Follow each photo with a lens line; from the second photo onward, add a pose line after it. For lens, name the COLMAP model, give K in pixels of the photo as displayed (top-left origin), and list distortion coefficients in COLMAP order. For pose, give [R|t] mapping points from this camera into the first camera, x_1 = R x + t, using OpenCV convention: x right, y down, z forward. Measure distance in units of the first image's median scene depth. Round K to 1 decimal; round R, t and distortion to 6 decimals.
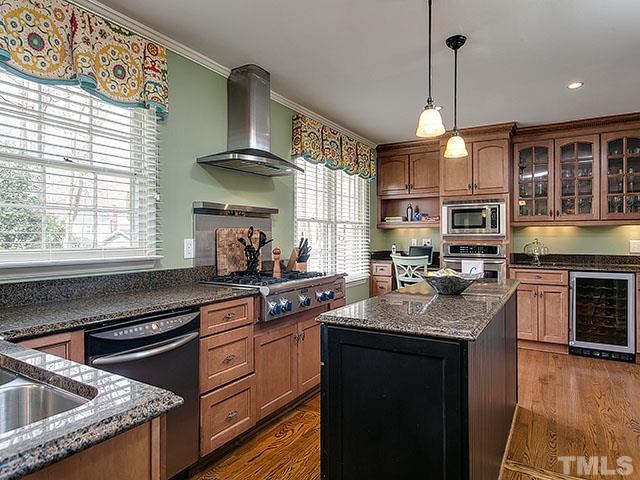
lens RADIAL K [[383.4, 0, 323.9], [0, 383.4, 239.1], [0, 0, 1]] dist [-0.000683, 0.000109]
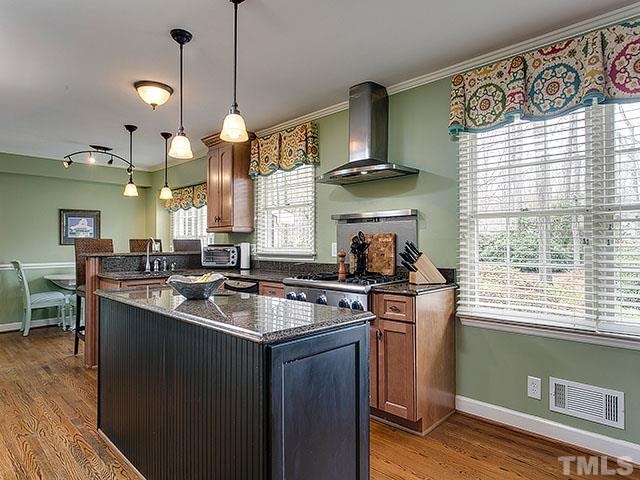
lens RADIAL K [[383.4, 0, 322.2], [0, 383.4, 241.9], [0, 0, 1]] dist [-0.000683, 0.000109]
pose [[-0.218605, -0.007267, -0.975786, 0.990296], [-0.006836, 0.999959, -0.005916, 0.005313], [0.975789, 0.005377, -0.218646, 1.241923]]
